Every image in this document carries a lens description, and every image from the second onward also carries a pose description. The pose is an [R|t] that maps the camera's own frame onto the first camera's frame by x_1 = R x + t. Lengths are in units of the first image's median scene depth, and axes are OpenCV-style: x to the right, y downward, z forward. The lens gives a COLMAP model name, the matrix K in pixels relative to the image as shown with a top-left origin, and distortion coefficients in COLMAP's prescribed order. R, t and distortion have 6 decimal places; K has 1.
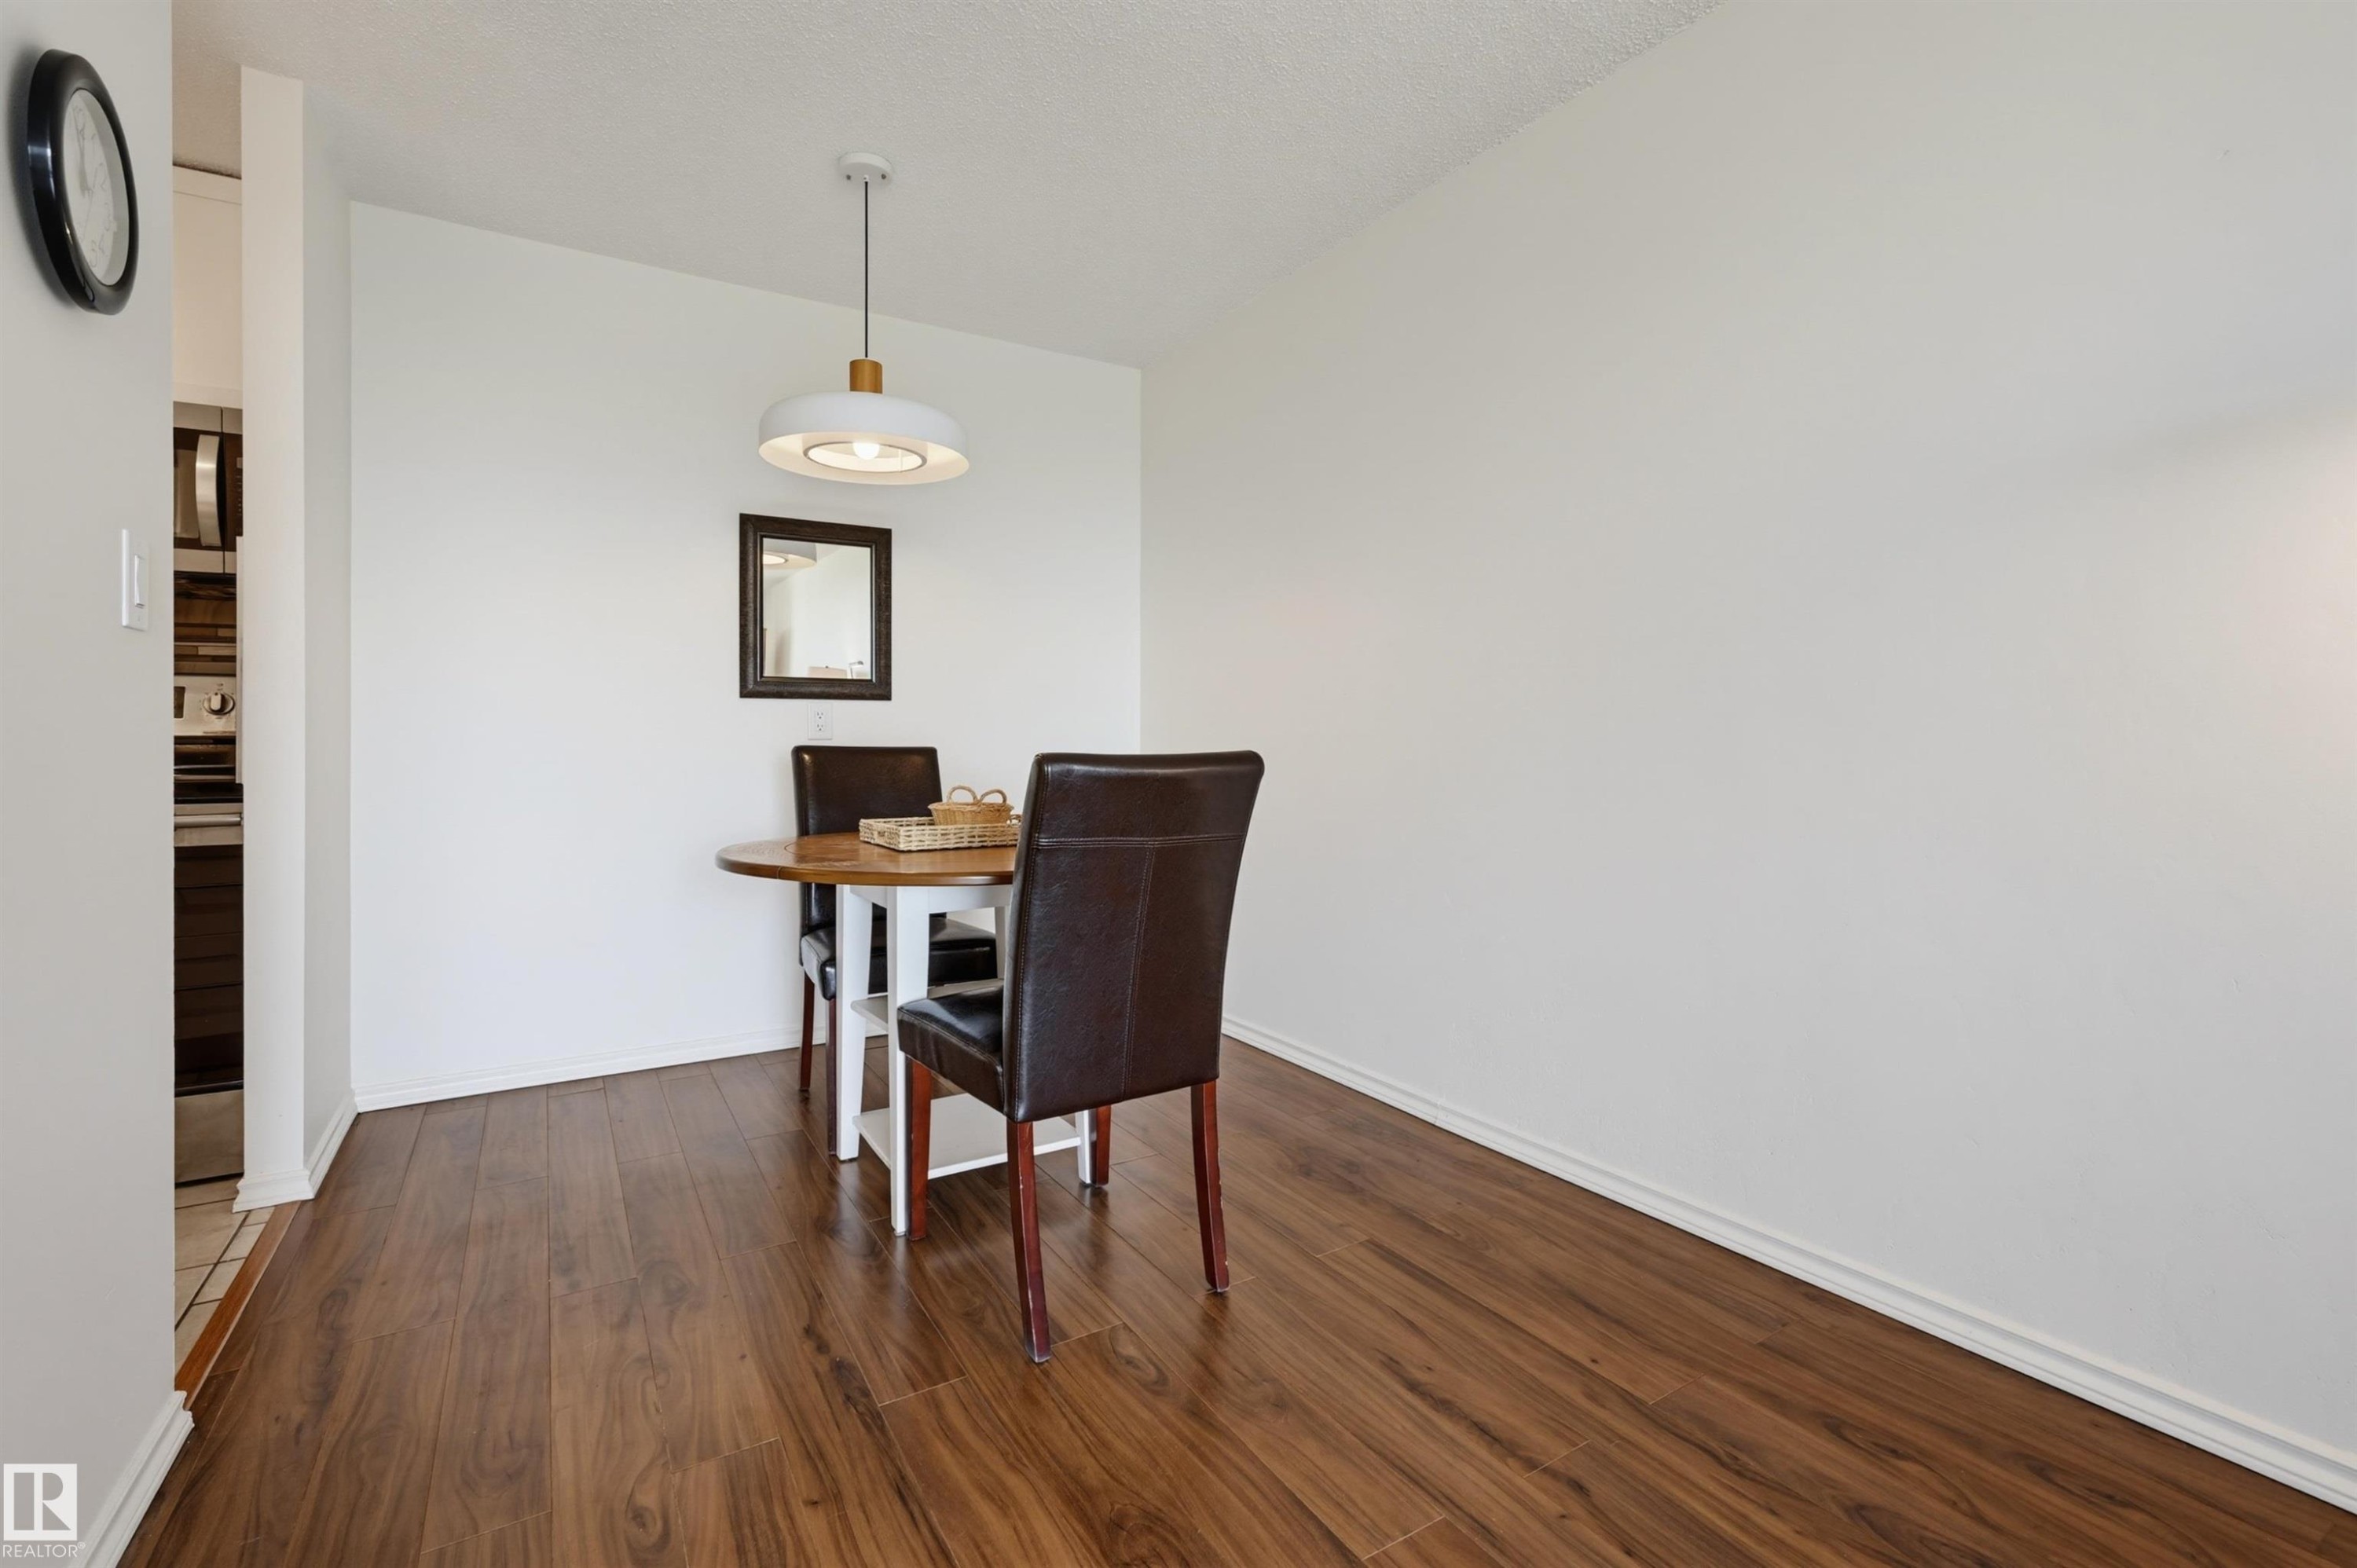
lens RADIAL K [[994.0, 0, 1186.6], [0, 994.0, 741.7], [0, 0, 1]] dist [-0.000501, -0.000027]
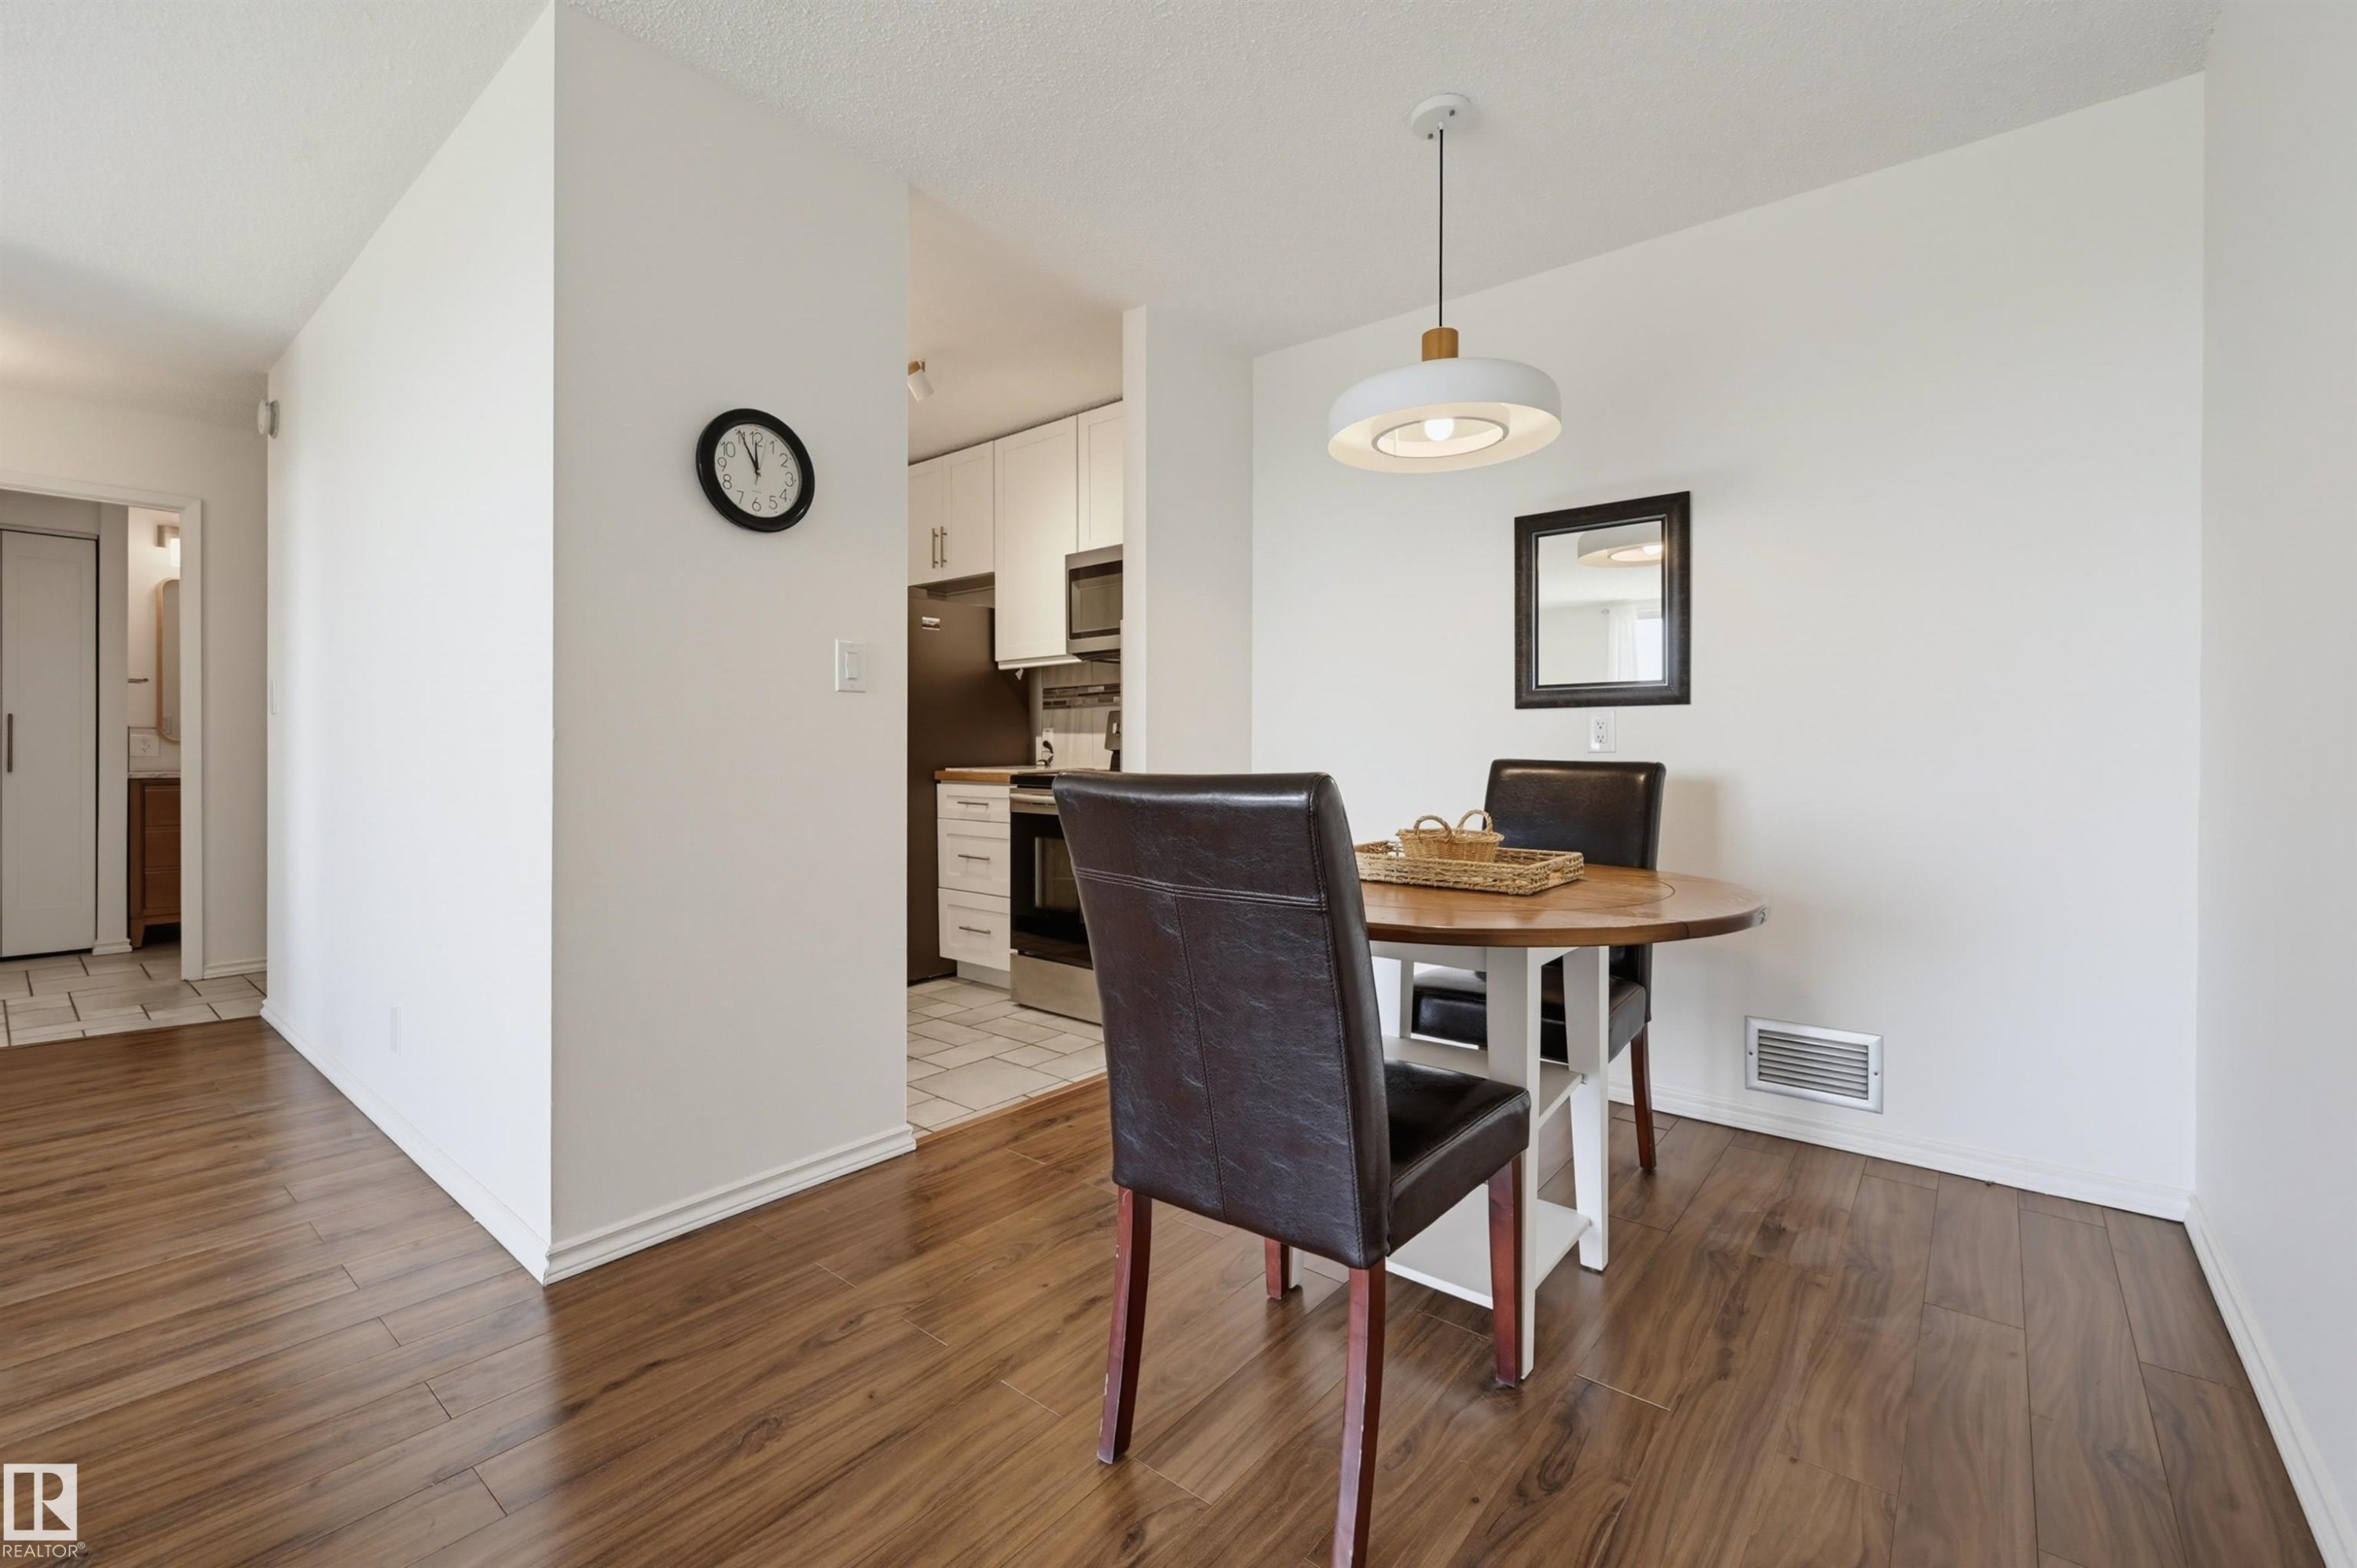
lens RADIAL K [[994.0, 0, 1186.6], [0, 994.0, 741.7], [0, 0, 1]] dist [-0.000501, -0.000027]
pose [[0.325714, -0.009624, -0.945419, 0.443710], [-0.009845, 0.999859, -0.013570, 0.004502], [0.945417, 0.013728, 0.325574, 0.492744]]
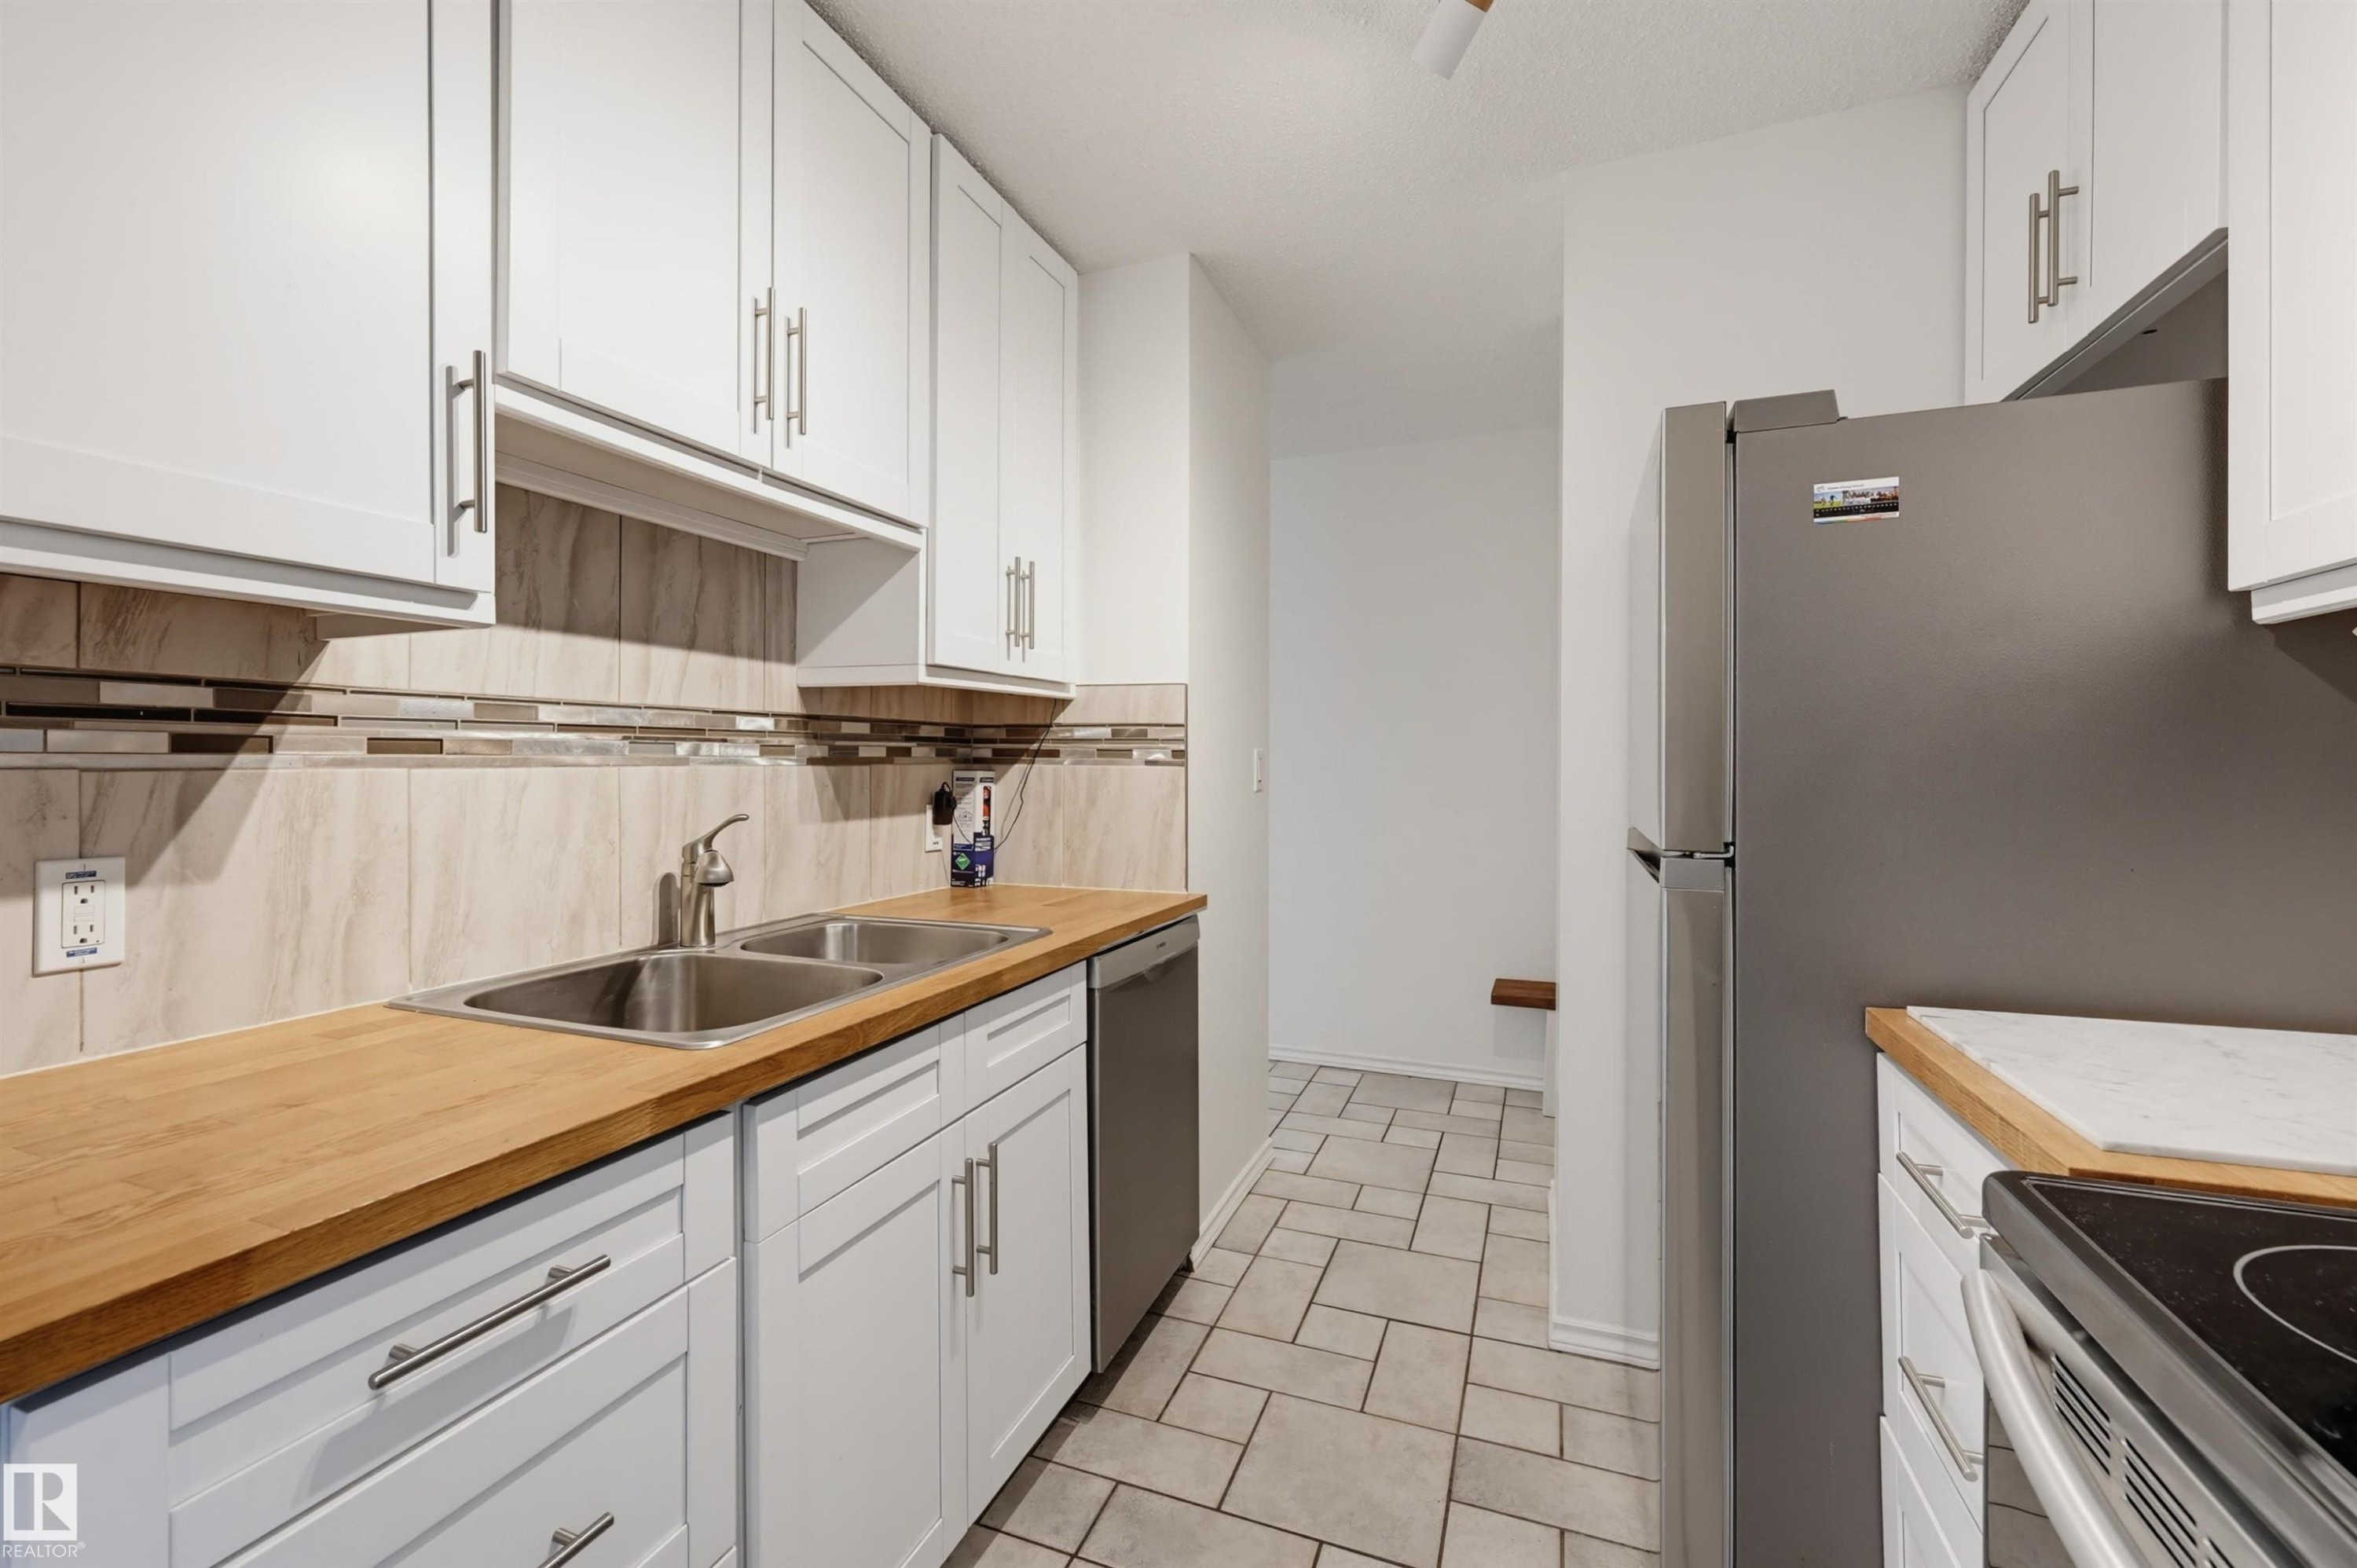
lens RADIAL K [[1012.1, 0, 1116.8], [0, 1012.1, 763.4], [0, 0, 1]] dist [0.000590, 0.000157]
pose [[-0.821514, -0.001139, -0.570187, -0.697252], [-0.010294, 0.999865, 0.012834, -0.085937], [0.570095, 0.016413, -0.821415, 0.833194]]
